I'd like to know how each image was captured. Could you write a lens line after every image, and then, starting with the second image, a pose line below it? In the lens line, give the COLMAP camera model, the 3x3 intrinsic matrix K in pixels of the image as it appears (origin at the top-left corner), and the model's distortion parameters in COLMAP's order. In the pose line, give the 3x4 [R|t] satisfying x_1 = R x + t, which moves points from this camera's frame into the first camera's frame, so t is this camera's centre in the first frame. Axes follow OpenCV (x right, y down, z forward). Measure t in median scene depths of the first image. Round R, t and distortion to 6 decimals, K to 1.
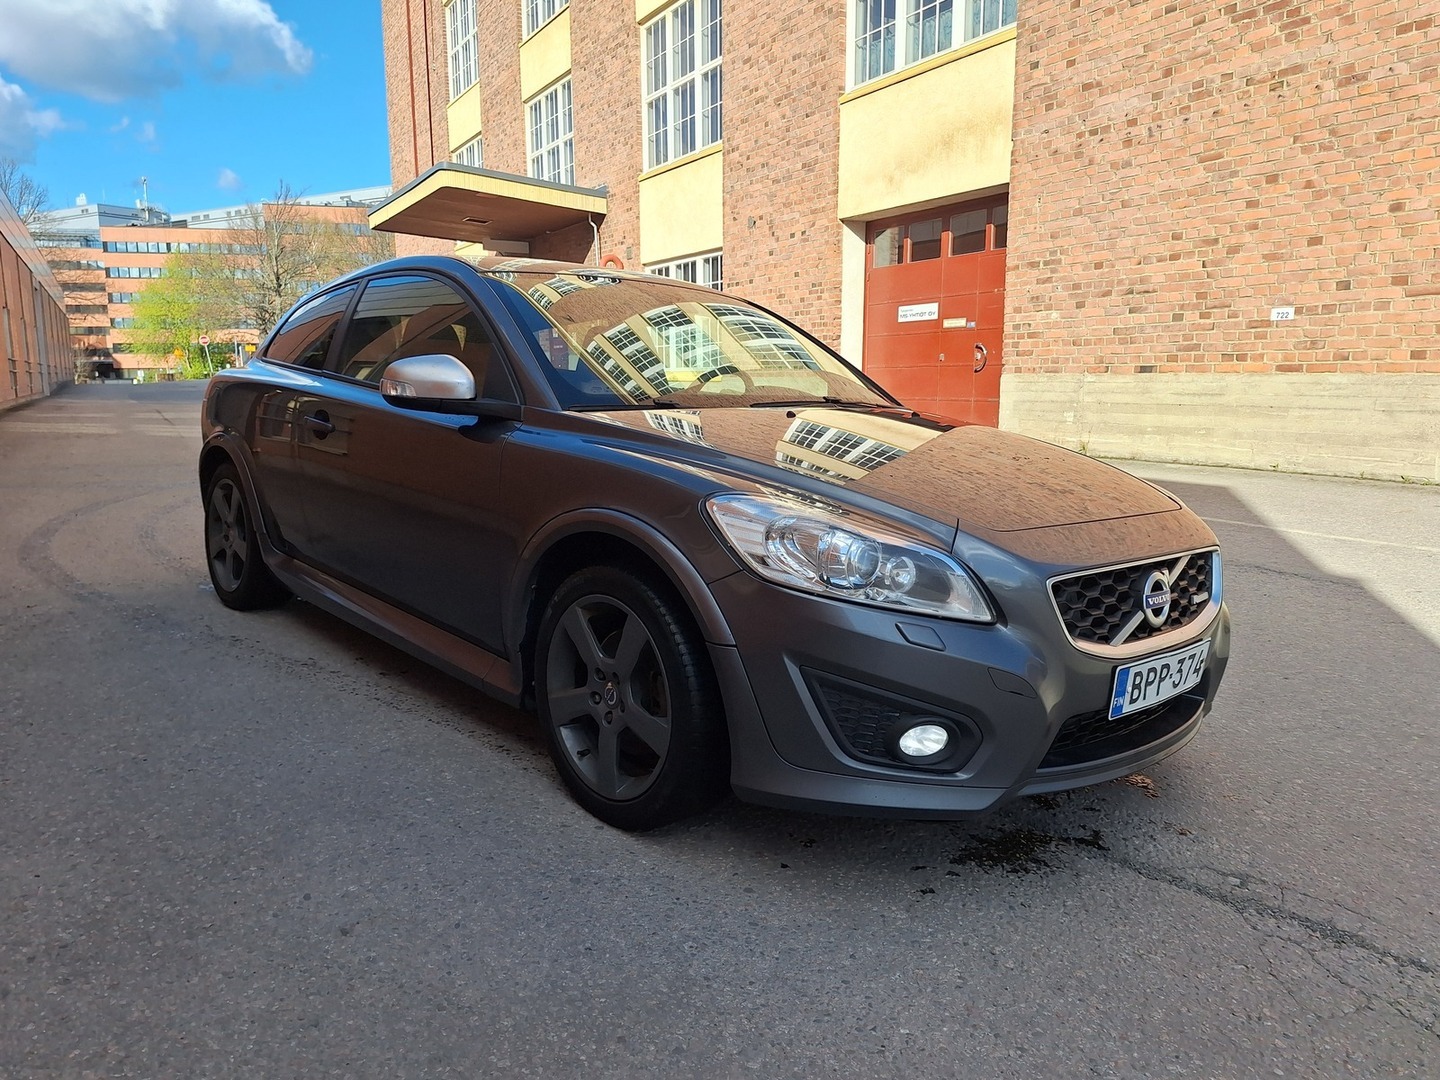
lens RADIAL K [[1011.3, 0, 717.2], [0, 1011.3, 568.8], [0, 0, 1]] dist [-0.003823, -0.008561]
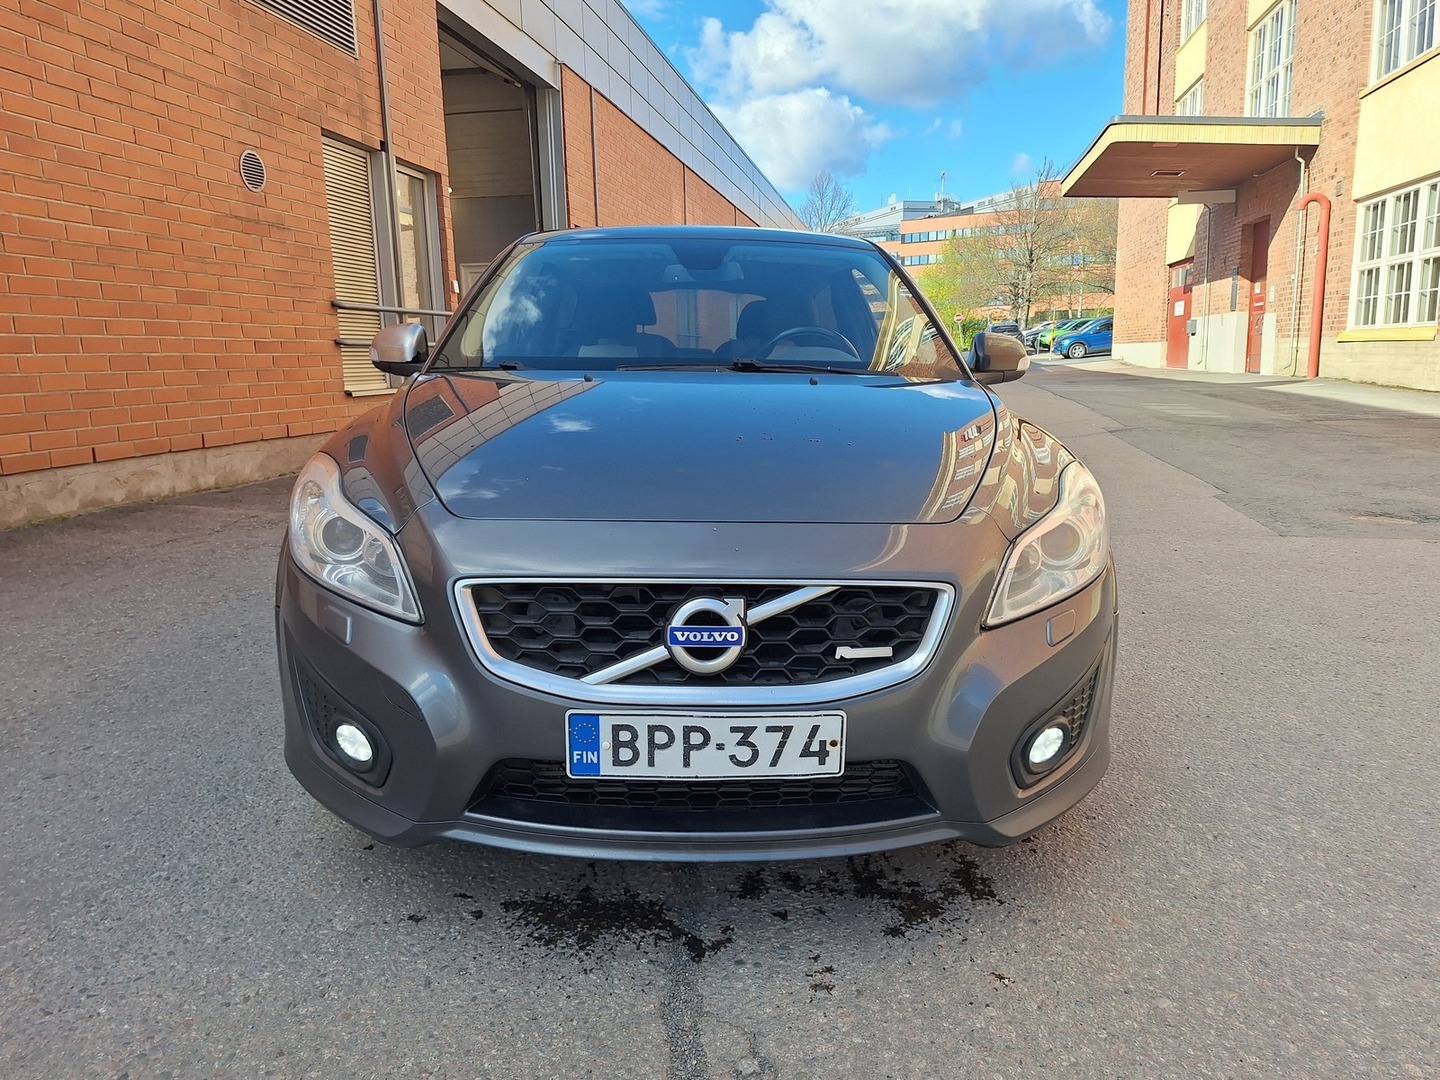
lens RADIAL K [[1010.5, 0, 720.0], [0, 1010.5, 540.0], [0, 0, 1]] dist [0.049429, -0.042779]
pose [[0.758117, 0.097380, -0.644806, 0.882638], [-0.098473, 0.994544, 0.034421, -0.062722], [0.644640, 0.037401, 0.763571, 0.440506]]
